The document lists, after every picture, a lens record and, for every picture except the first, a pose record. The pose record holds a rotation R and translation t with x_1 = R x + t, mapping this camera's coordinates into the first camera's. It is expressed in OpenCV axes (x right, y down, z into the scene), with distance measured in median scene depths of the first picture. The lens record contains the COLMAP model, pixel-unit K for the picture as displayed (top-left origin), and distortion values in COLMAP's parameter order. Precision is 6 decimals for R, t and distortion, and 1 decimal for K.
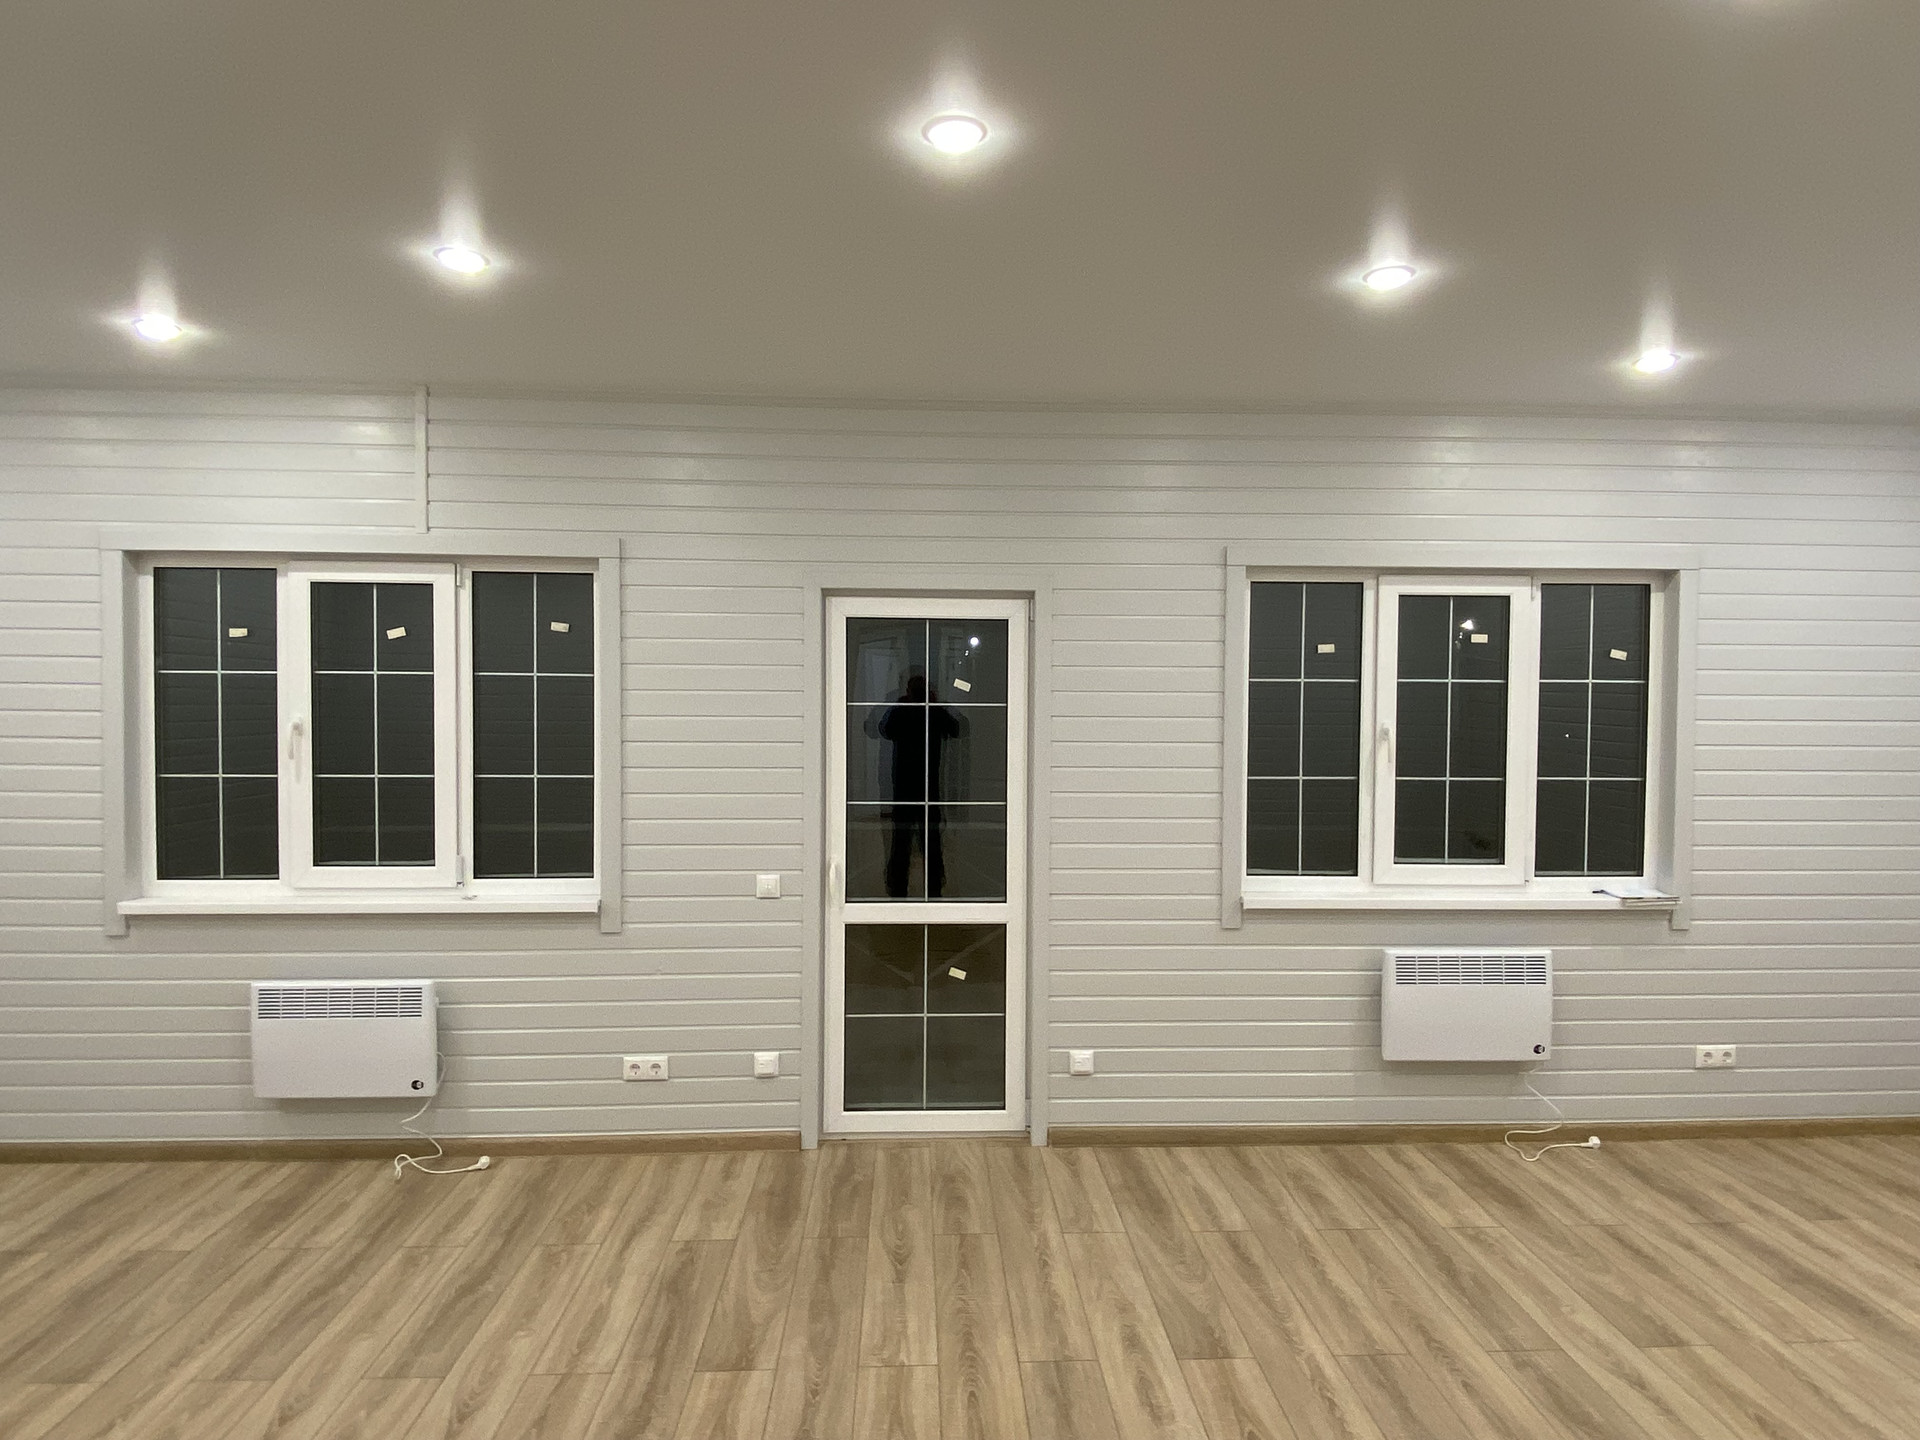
lens RADIAL K [[1112.0, 0, 956.1], [0, 1112.0, 729.5], [0, 0, 1]] dist [0.015376, -0.018559]
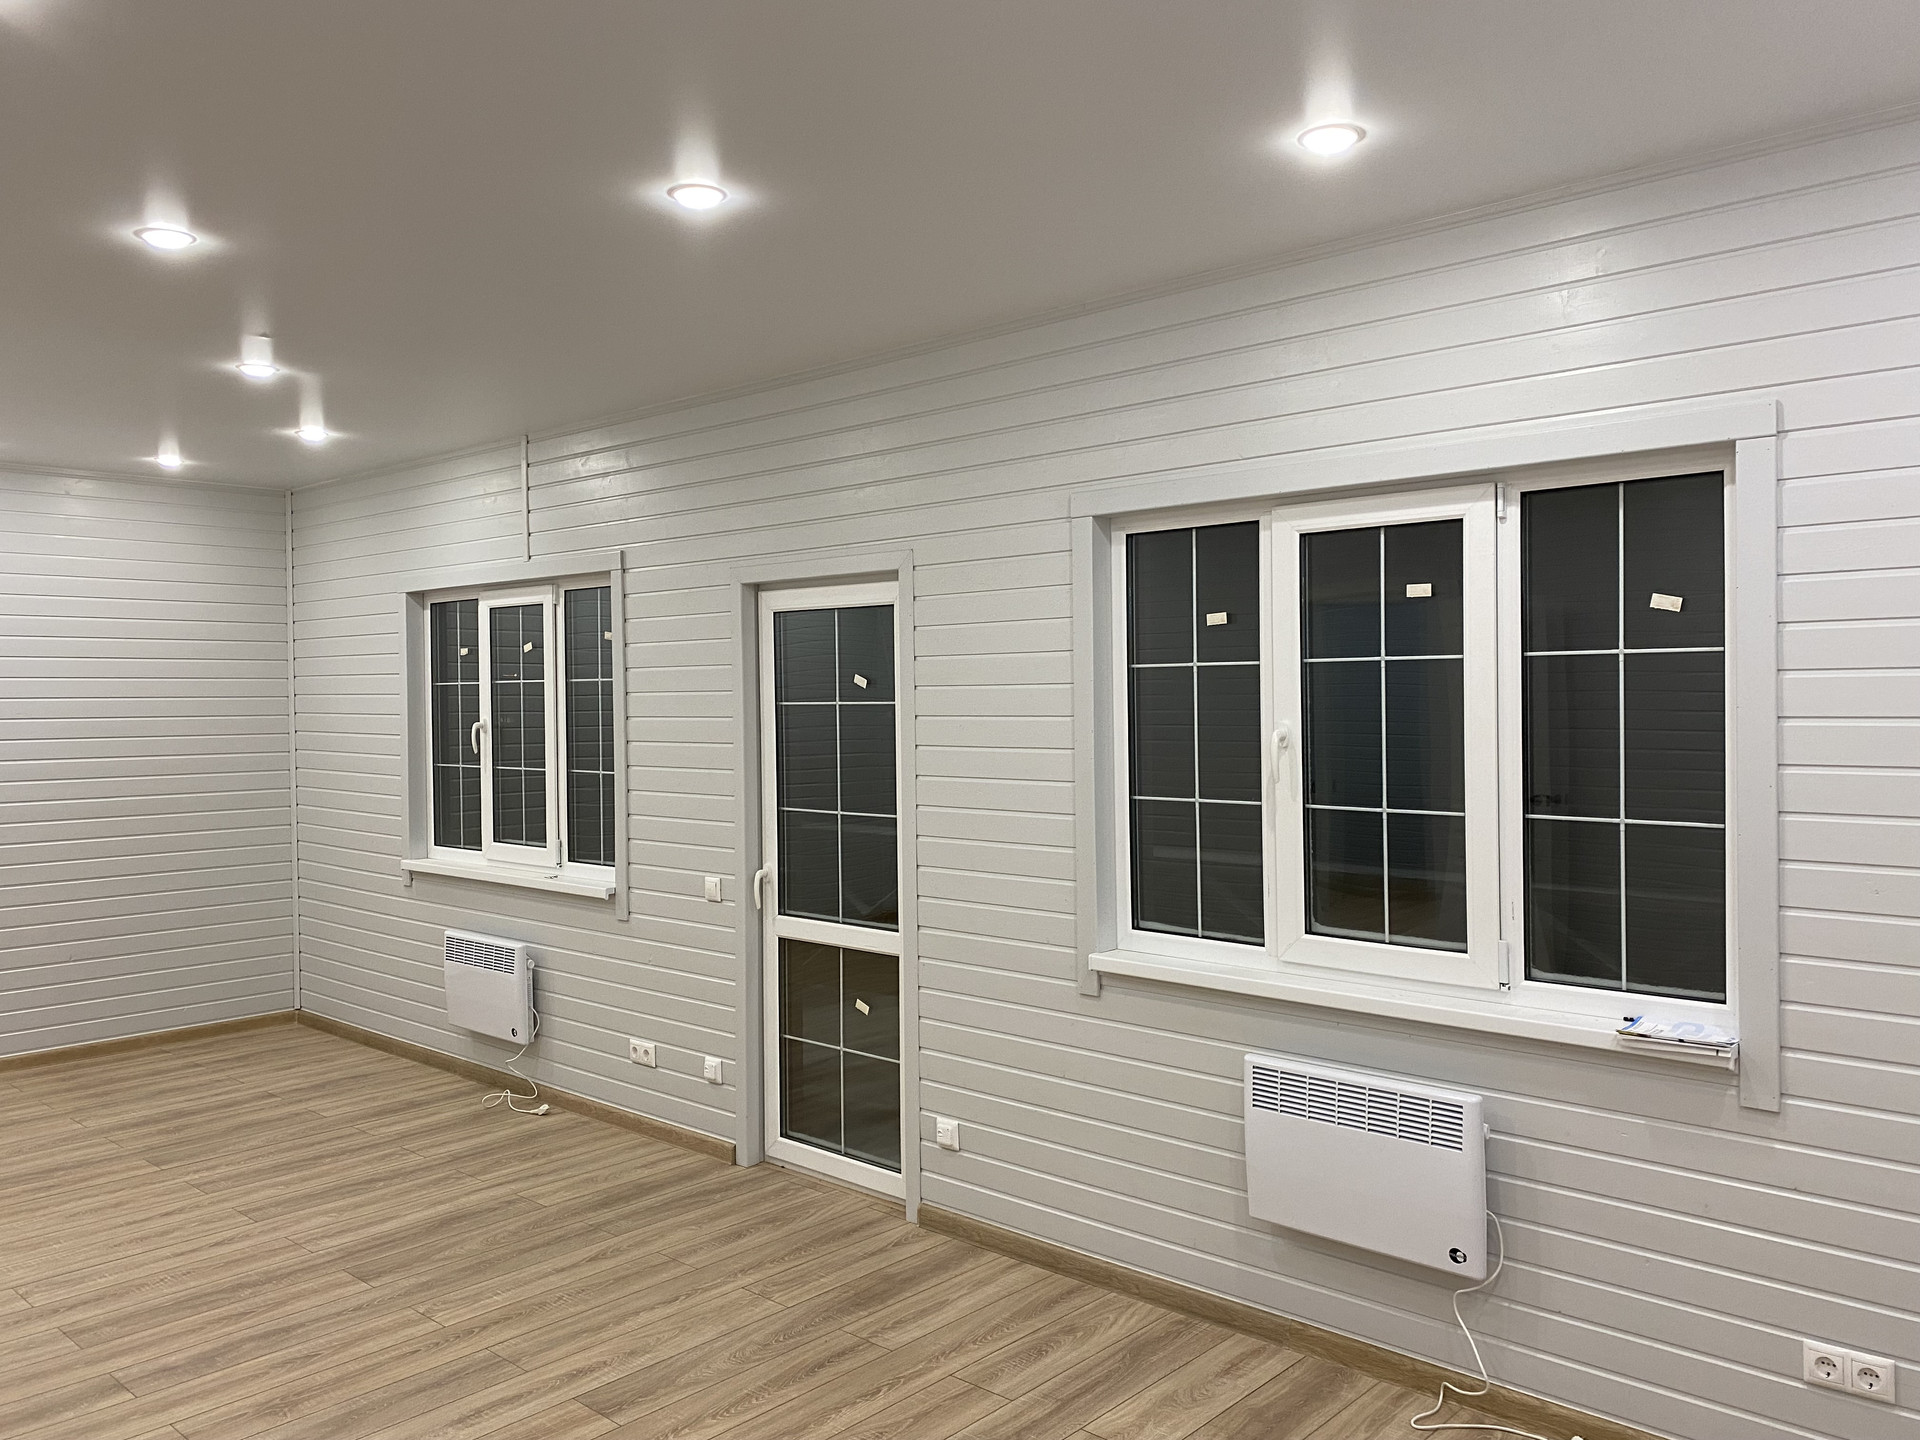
lens RADIAL K [[1448.7, 0, 990.0], [0, 1448.7, 712.2], [0, 0, 1]] dist [0.020199, -0.015690]
pose [[0.712660, -0.005309, -0.701489, 0.952503], [-0.001738, 0.999955, -0.009334, -0.004439], [0.701507, 0.007872, 0.712619, 0.262670]]
